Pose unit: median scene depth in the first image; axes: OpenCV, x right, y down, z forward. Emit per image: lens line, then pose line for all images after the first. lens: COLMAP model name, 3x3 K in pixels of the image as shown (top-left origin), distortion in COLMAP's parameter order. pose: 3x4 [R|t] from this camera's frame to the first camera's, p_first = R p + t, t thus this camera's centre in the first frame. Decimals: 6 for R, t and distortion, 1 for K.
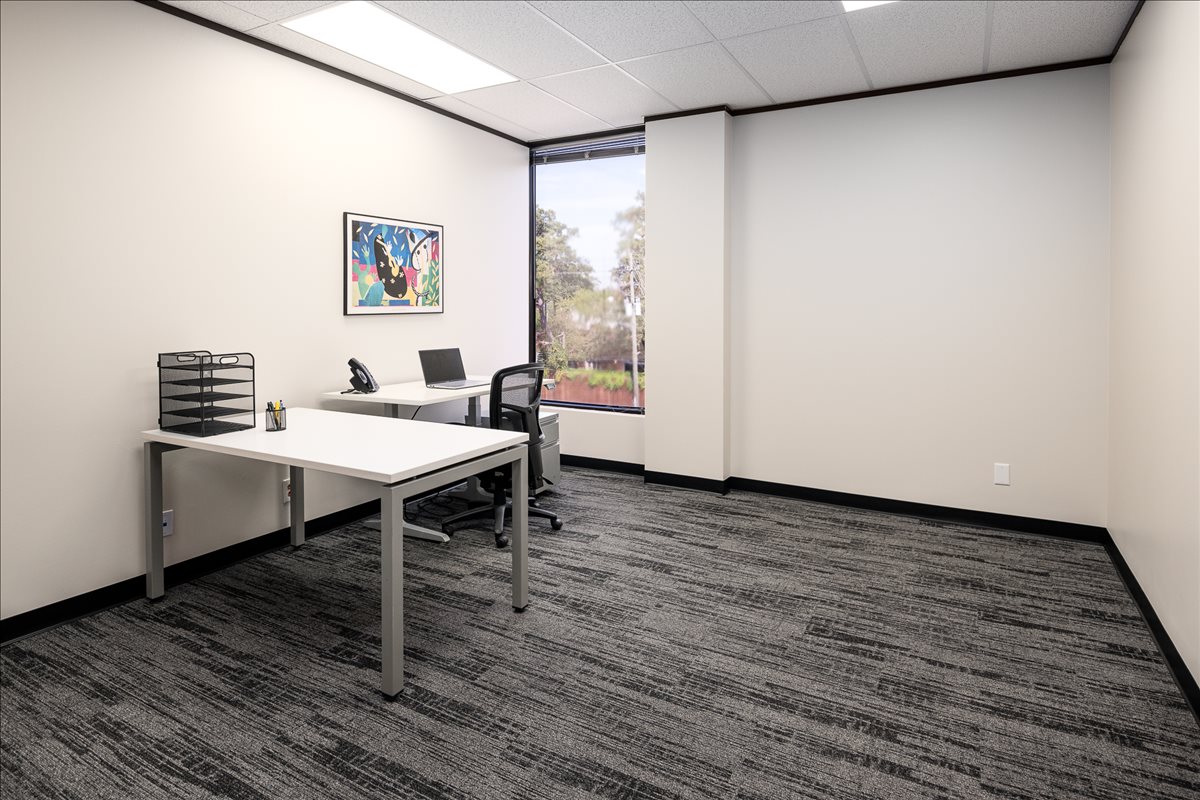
lens RADIAL K [[651.7, 0, 596.5], [0, 651.7, 320.2], [0, 0, 1]] dist [-0.005124, -0.003651]
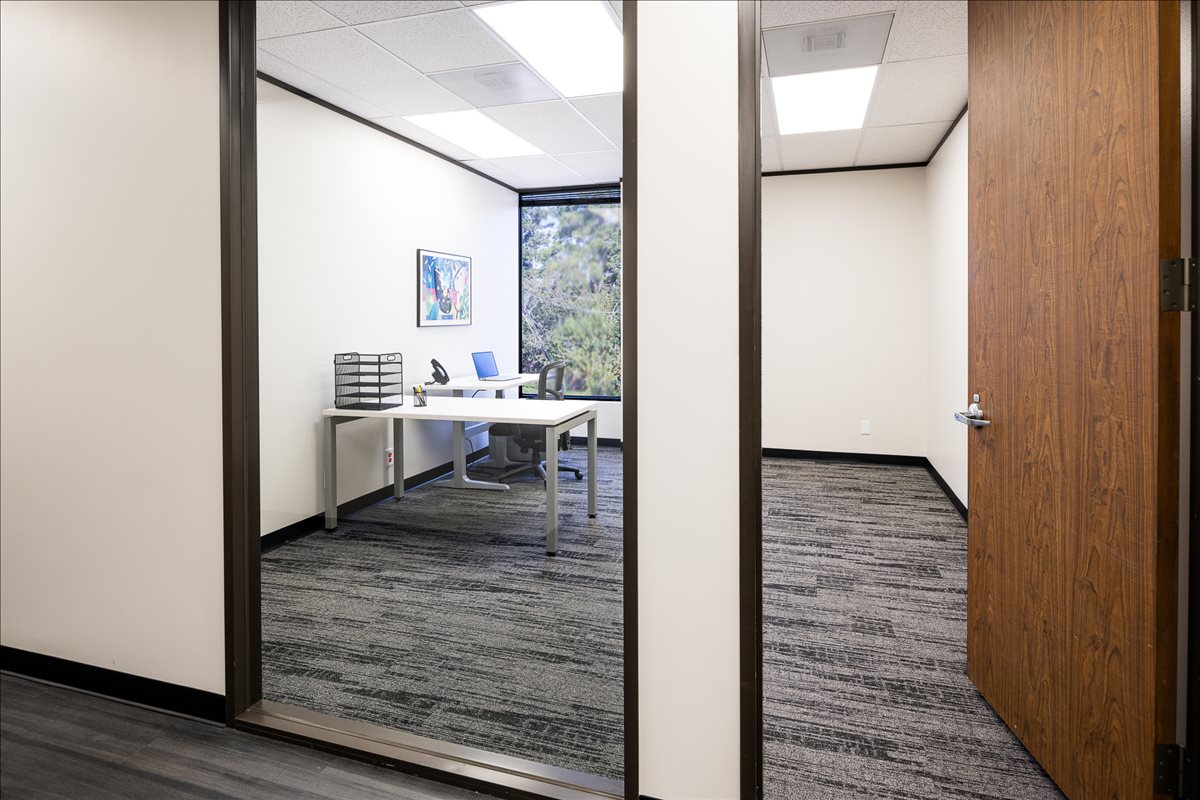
lens RADIAL K [[628.3, 0, 604.8], [0, 628.3, 328.9], [0, 0, 1]] dist [-0.000700, -0.000168]
pose [[0.980190, -0.005833, 0.197971, -0.287020], [0.006644, 0.999972, -0.003431, 0.003788], [-0.197946, 0.004678, 0.980202, -0.353010]]
